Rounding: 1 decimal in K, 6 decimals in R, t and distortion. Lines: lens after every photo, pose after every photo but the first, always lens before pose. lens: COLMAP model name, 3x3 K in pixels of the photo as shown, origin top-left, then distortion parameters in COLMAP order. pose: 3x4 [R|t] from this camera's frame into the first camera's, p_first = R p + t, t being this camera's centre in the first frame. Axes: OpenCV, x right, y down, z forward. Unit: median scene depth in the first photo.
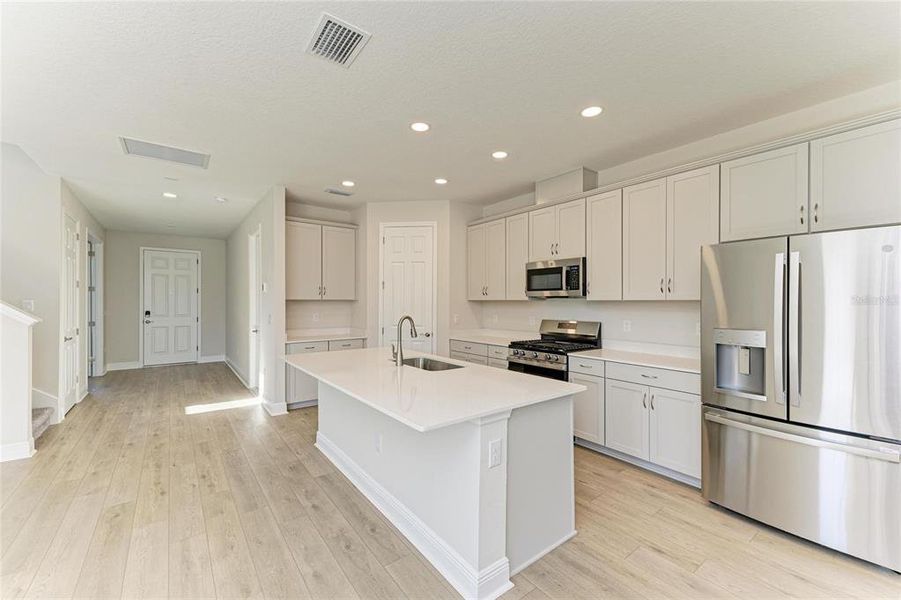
lens RADIAL K [[364.5, 0, 450.5], [0, 364.5, 300.0], [0, 0, 1]] dist [0.018711, 0.000073]
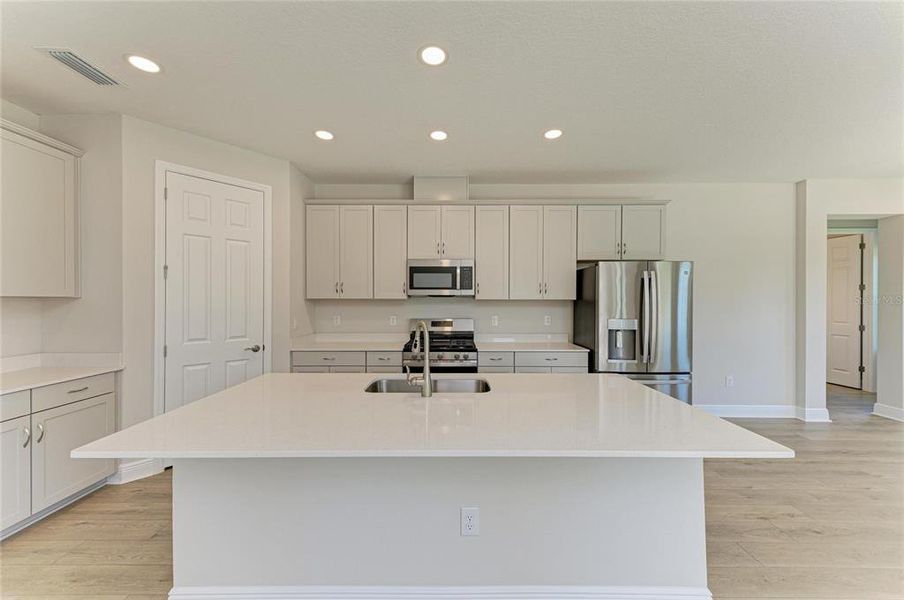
lens RADIAL K [[313.1, 0, 452.0], [0, 313.1, 300.0], [0, 0, 1]] dist [0.000607, 0.000038]
pose [[0.612422, 0.000256, 0.790531, -0.372505], [-0.003672, 0.999990, 0.002520, 0.001070], [-0.790522, -0.004446, 0.612417, 0.434419]]
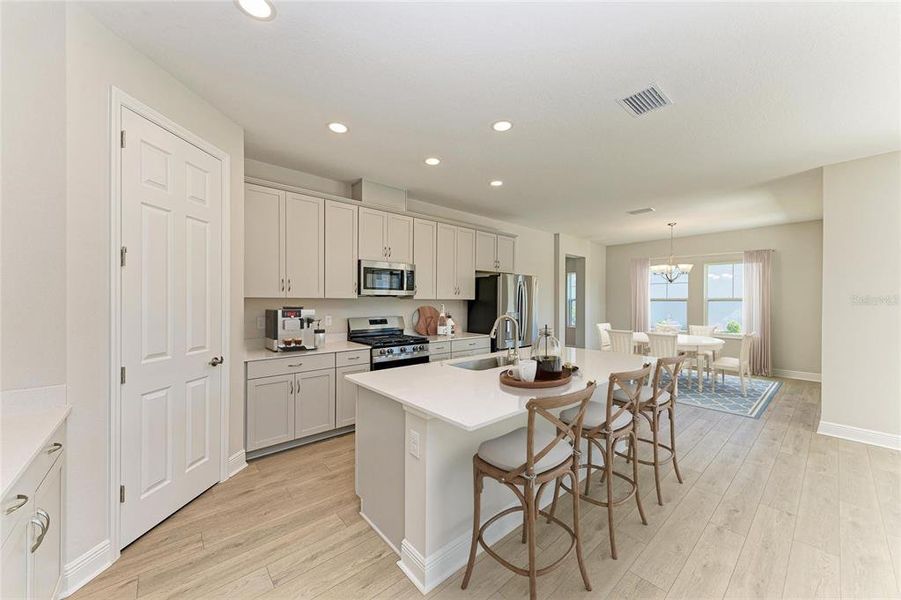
lens RADIAL K [[326.3, 0, 450.5], [0, 326.3, 300.0], [0, 0, 1]] dist [0.001278, 0.000108]
pose [[-0.062083, -0.000994, 0.998070, -0.688919], [-0.007533, 0.999971, 0.000527, 0.002565], [-0.998043, -0.007486, -0.062089, 0.852795]]
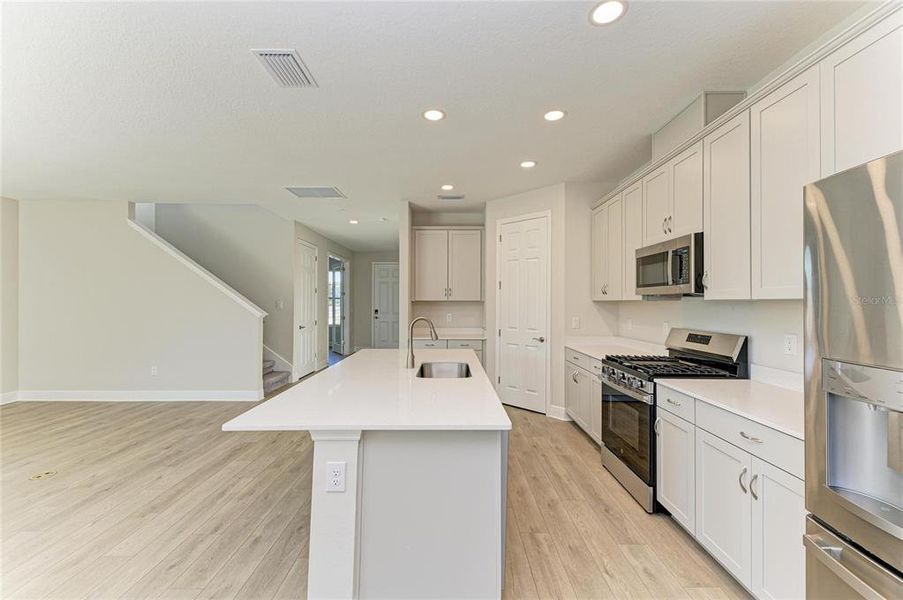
lens RADIAL K [[365.3, 0, 451.5], [0, 365.3, 300.0], [0, 0, 1]] dist [0.018711, 0.000073]
pose [[0.797203, -0.004503, -0.603694, 0.369169], [0.002877, 0.999989, -0.003660, 0.001881], [0.603704, 0.001181, 0.797208, 0.200603]]
